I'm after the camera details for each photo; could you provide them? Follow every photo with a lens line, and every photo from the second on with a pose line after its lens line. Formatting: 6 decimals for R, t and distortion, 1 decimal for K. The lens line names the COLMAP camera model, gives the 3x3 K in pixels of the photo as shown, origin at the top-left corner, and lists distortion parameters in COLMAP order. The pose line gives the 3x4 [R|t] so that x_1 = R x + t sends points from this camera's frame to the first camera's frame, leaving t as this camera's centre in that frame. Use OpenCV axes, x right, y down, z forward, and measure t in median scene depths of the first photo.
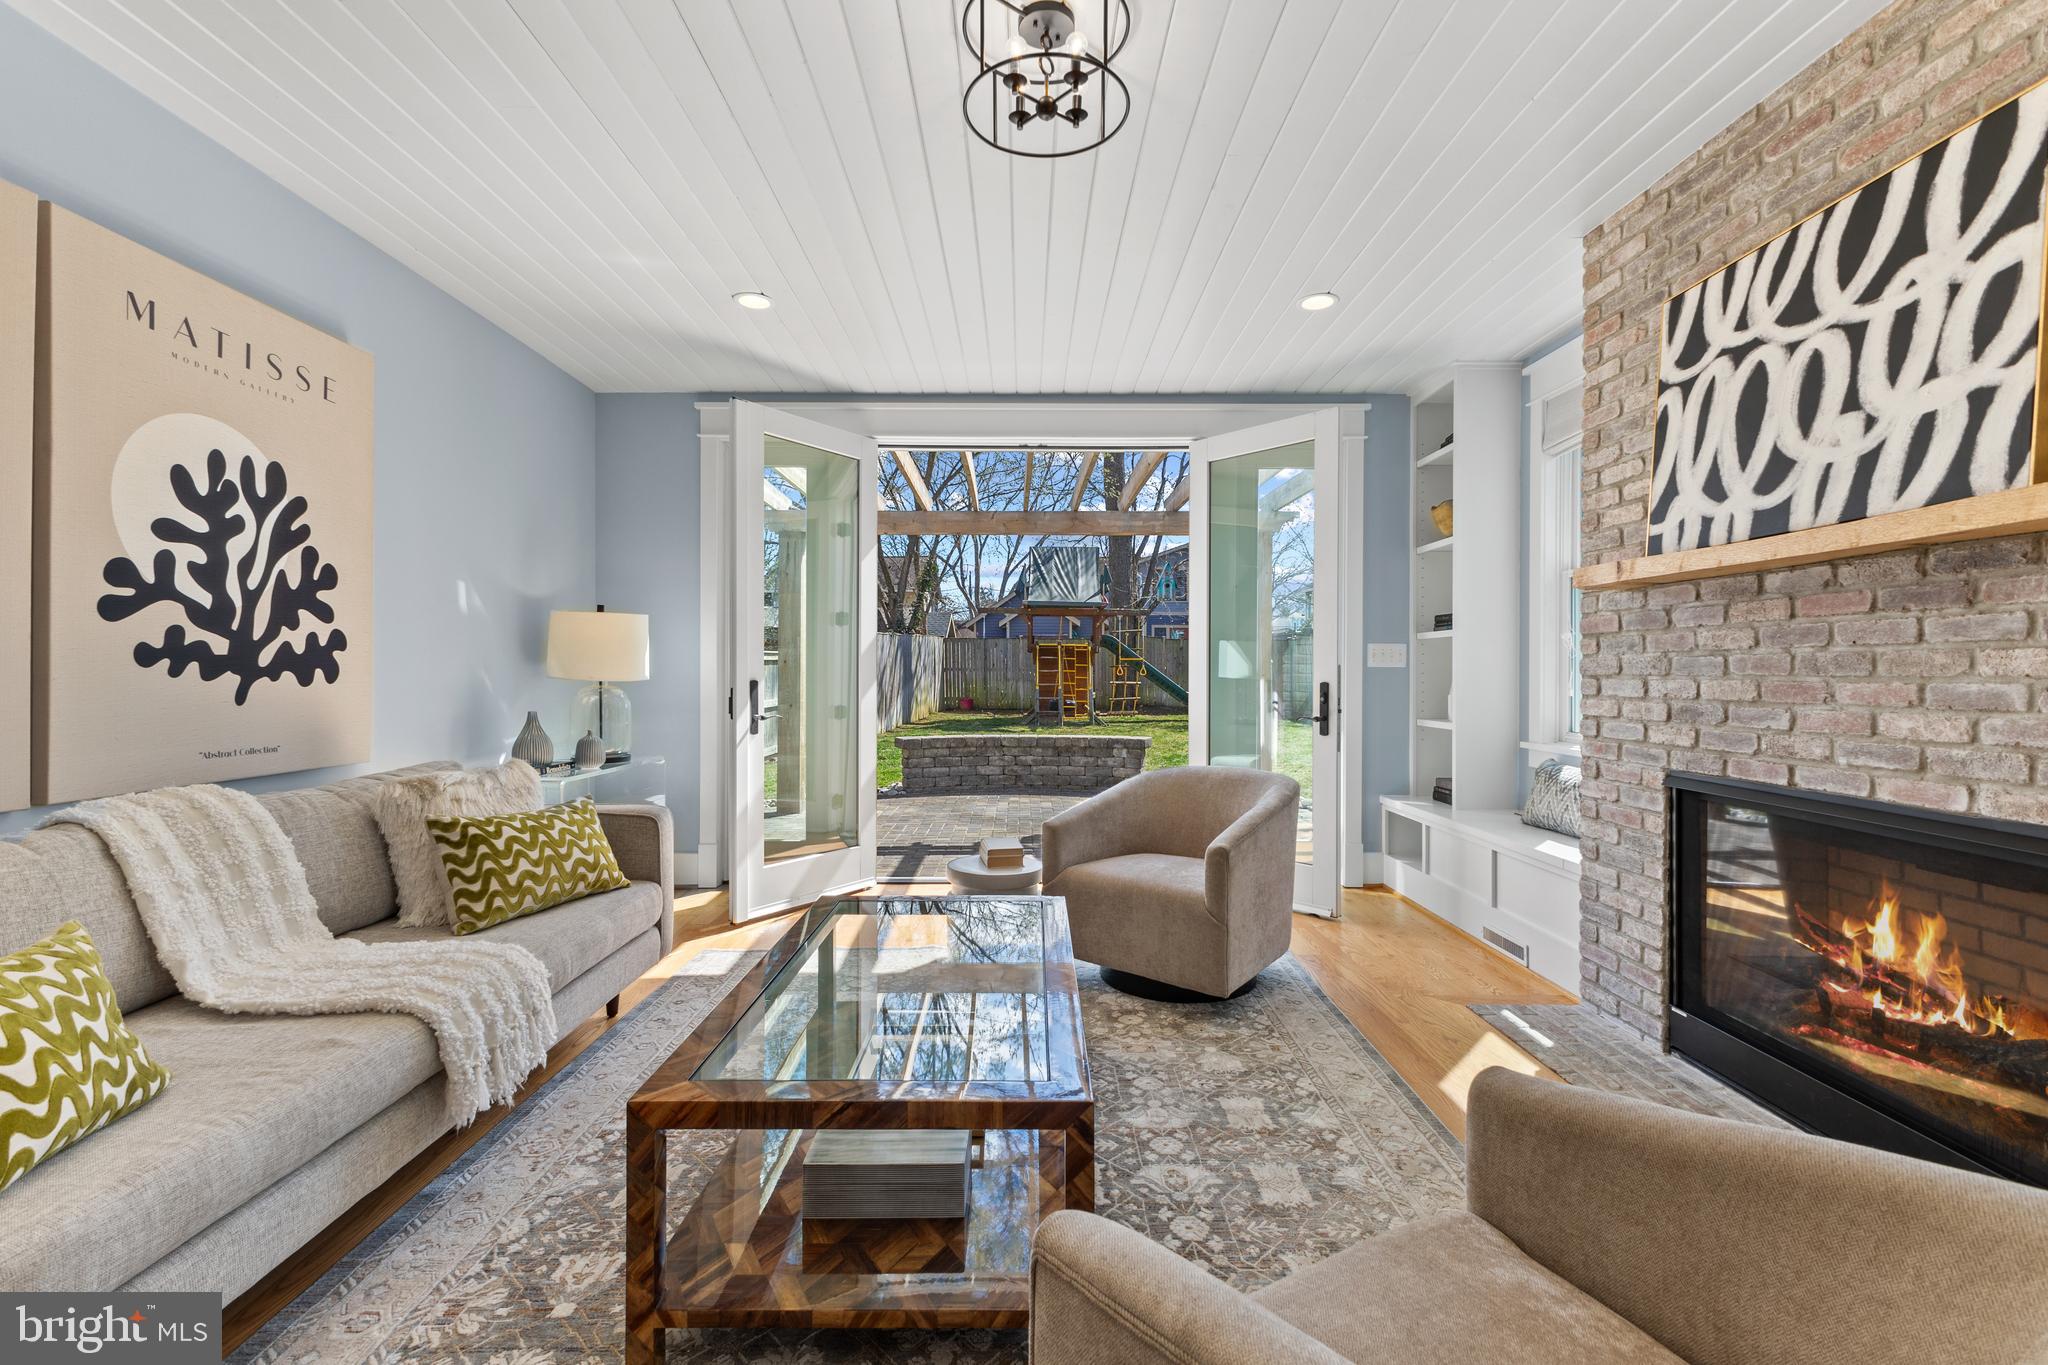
lens RADIAL K [[897.7, 0, 1027.3], [0, 897.7, 672.0], [0, 0, 1]] dist [0.008909, 0.000436]
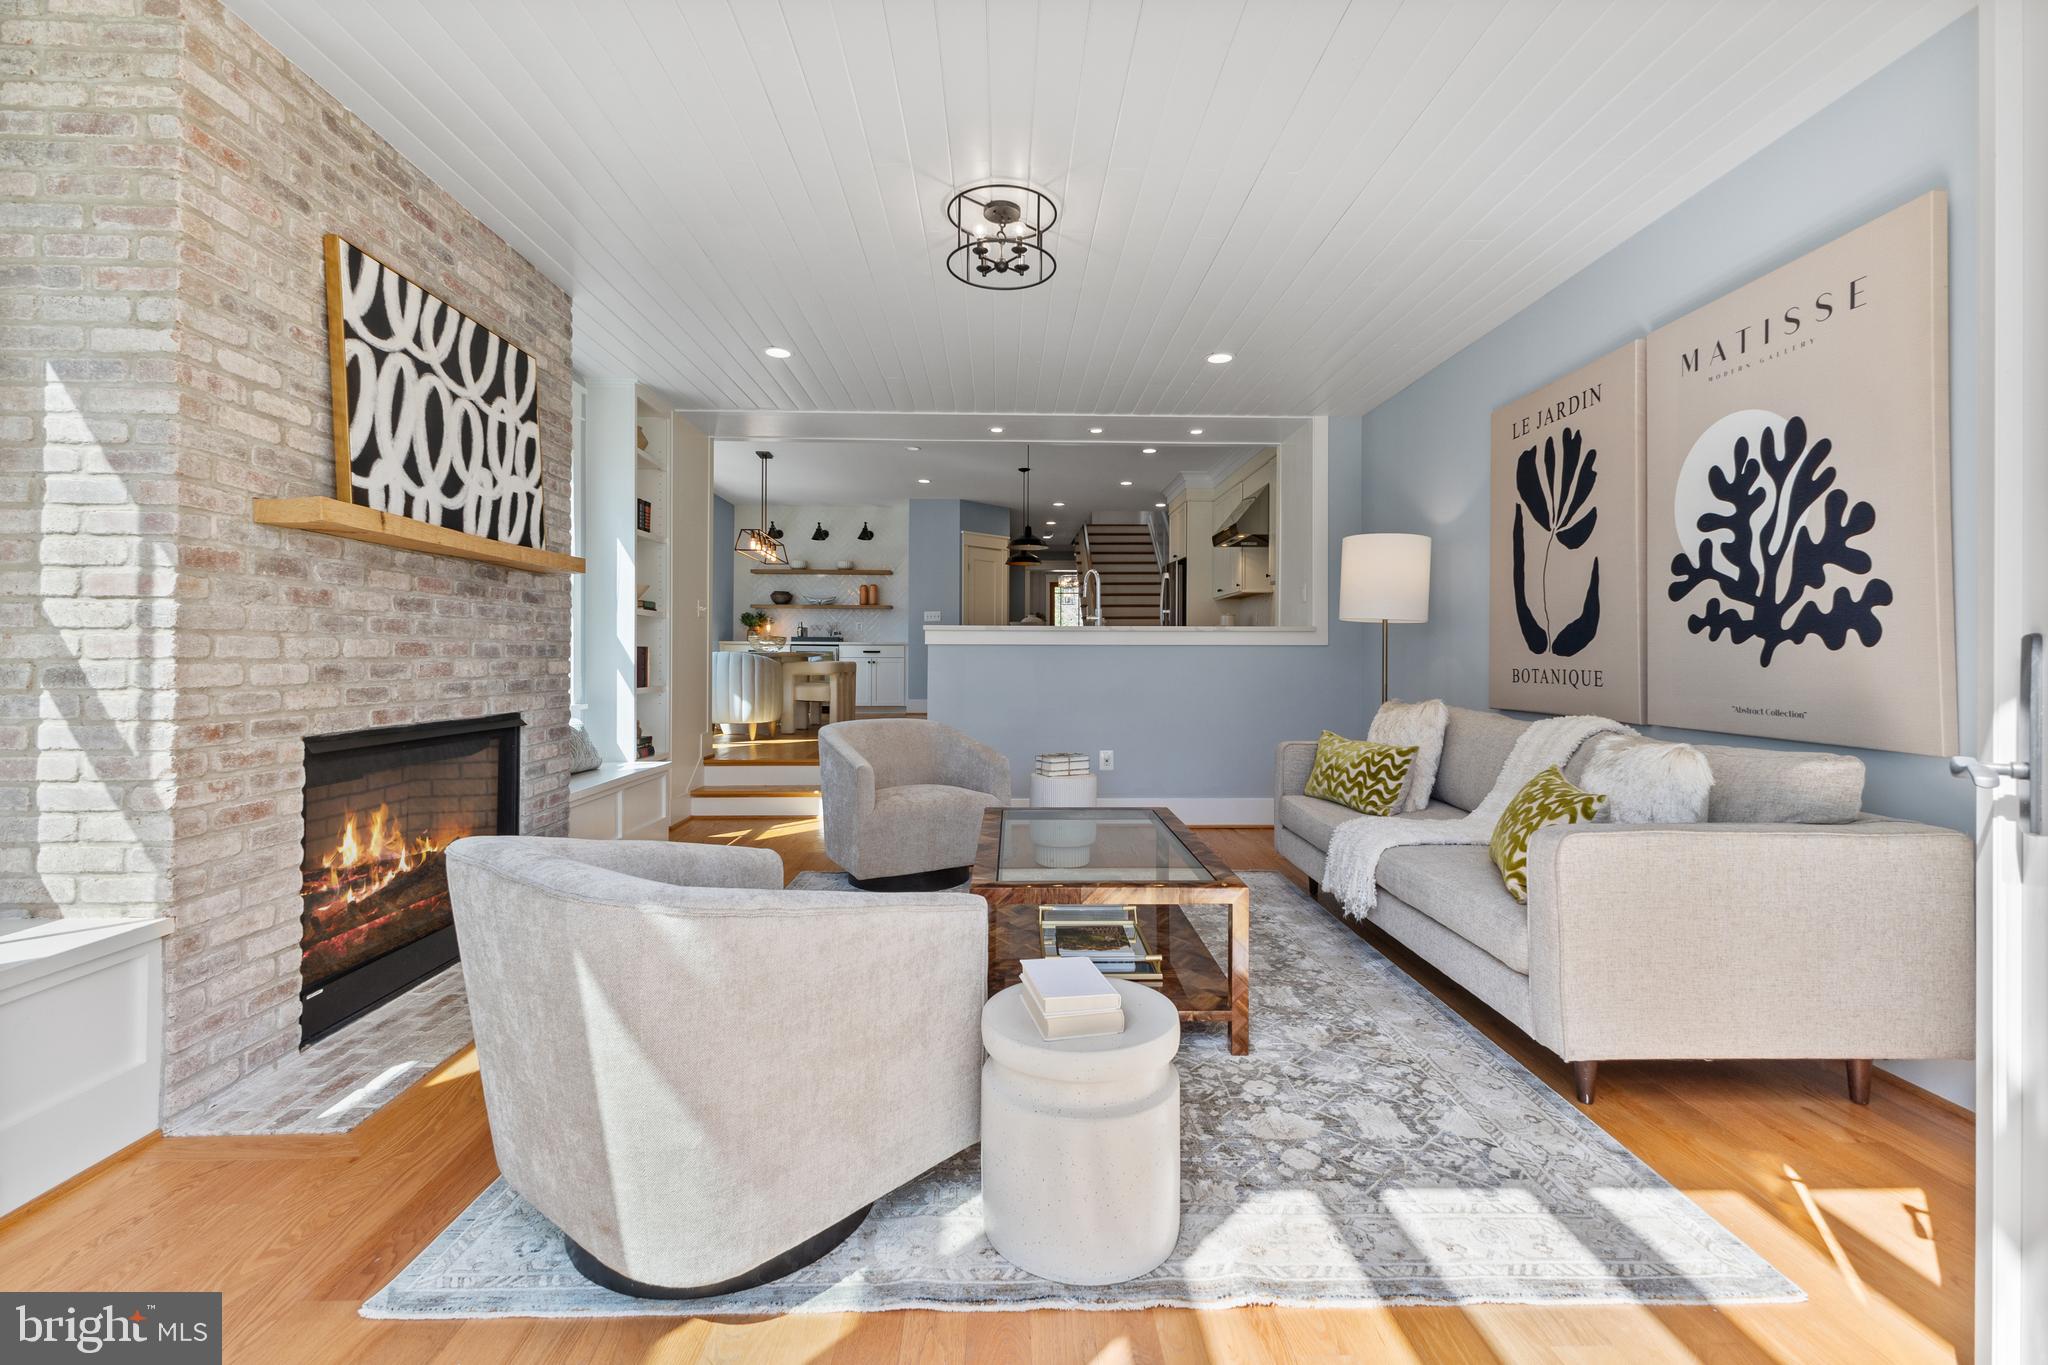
lens RADIAL K [[897.7, 0, 1029.7], [0, 897.7, 650.3], [0, 0, 1]] dist [0.008909, 0.000436]
pose [[-0.999729, -0.003055, -0.023084, 0.007648], [-0.002899, 0.999973, -0.006782, 0.027185], [0.023104, -0.006713, -0.999711, 2.069909]]
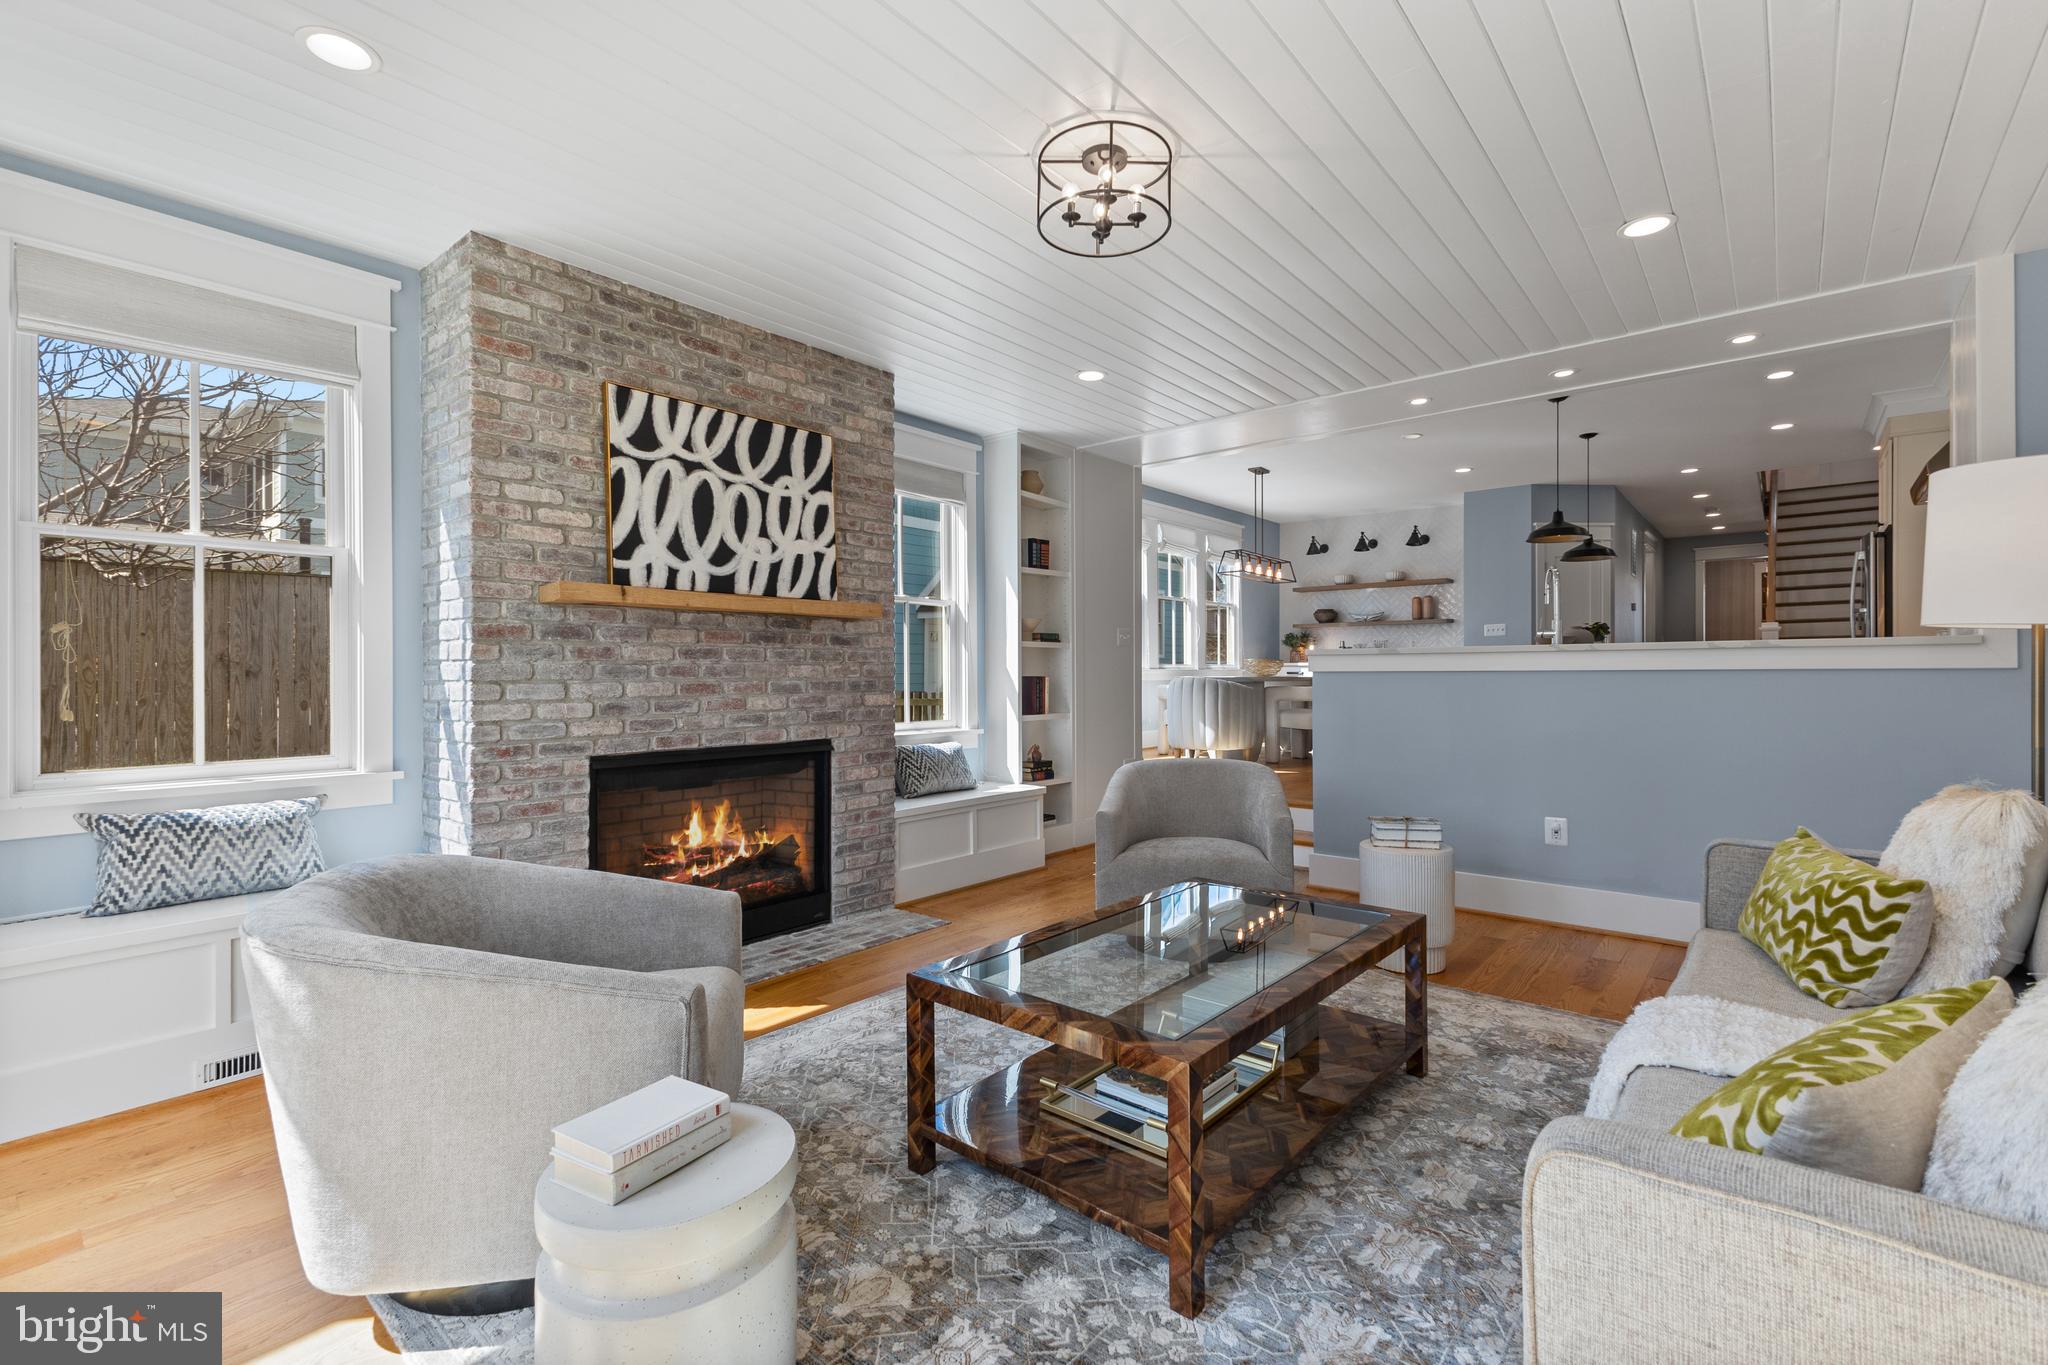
lens RADIAL K [[897.7, 0, 1026.5], [0, 897.7, 672.1], [0, 0, 1]] dist [0.008909, 0.000436]
pose [[-0.759677, 0.004112, 0.650288, -0.580103], [0.004760, 0.999988, -0.000762, -0.002927], [-0.650284, 0.002516, -0.759687, 1.664996]]
